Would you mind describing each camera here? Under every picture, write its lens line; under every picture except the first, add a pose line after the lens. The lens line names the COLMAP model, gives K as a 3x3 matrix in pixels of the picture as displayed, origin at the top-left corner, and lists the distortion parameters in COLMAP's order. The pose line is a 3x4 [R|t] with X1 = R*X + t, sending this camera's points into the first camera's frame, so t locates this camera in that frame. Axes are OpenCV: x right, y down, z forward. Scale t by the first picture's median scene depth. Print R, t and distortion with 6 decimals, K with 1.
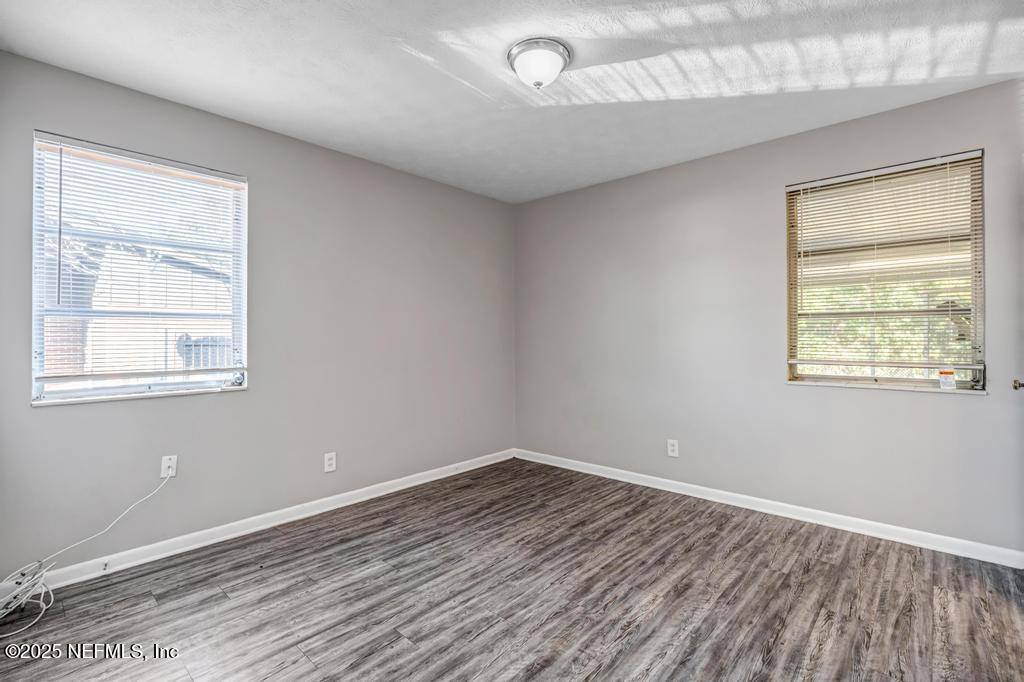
lens RADIAL K [[462.9, 0, 511.1], [0, 462.9, 337.0], [0, 0, 1]] dist [-0.022115, 0.000517]
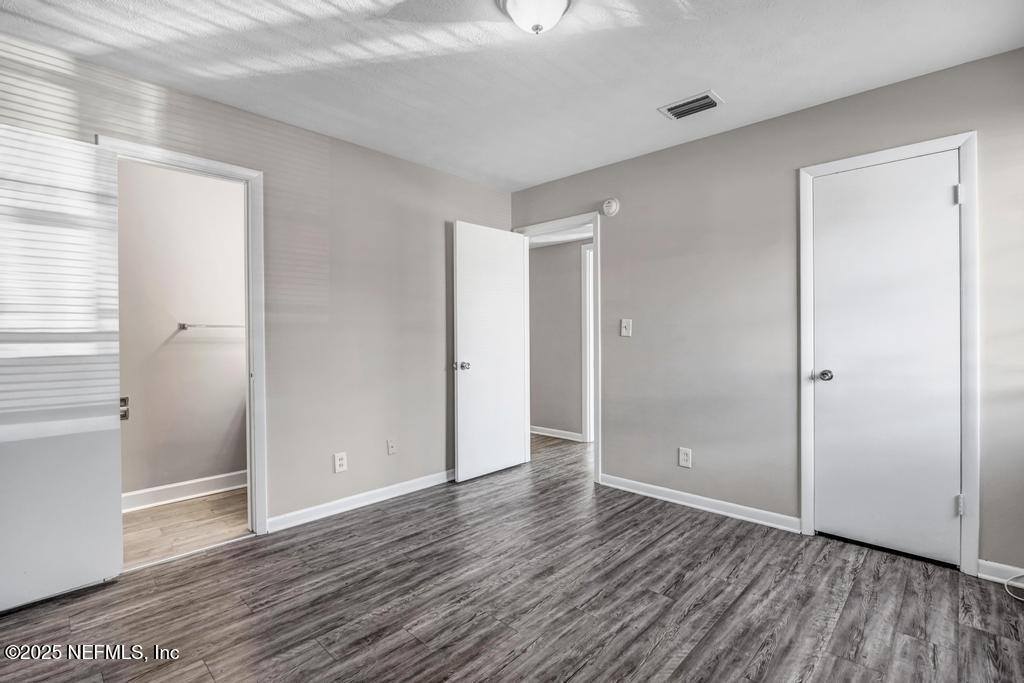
lens RADIAL K [[462.9, 0, 513.2], [0, 462.9, 338.2], [0, 0, 1]] dist [-0.022115, 0.000517]
pose [[-0.999654, 0.010614, 0.024068, 0.094728], [0.010869, 0.999886, 0.010497, -0.001990], [-0.023954, 0.010754, -0.999655, 2.002657]]
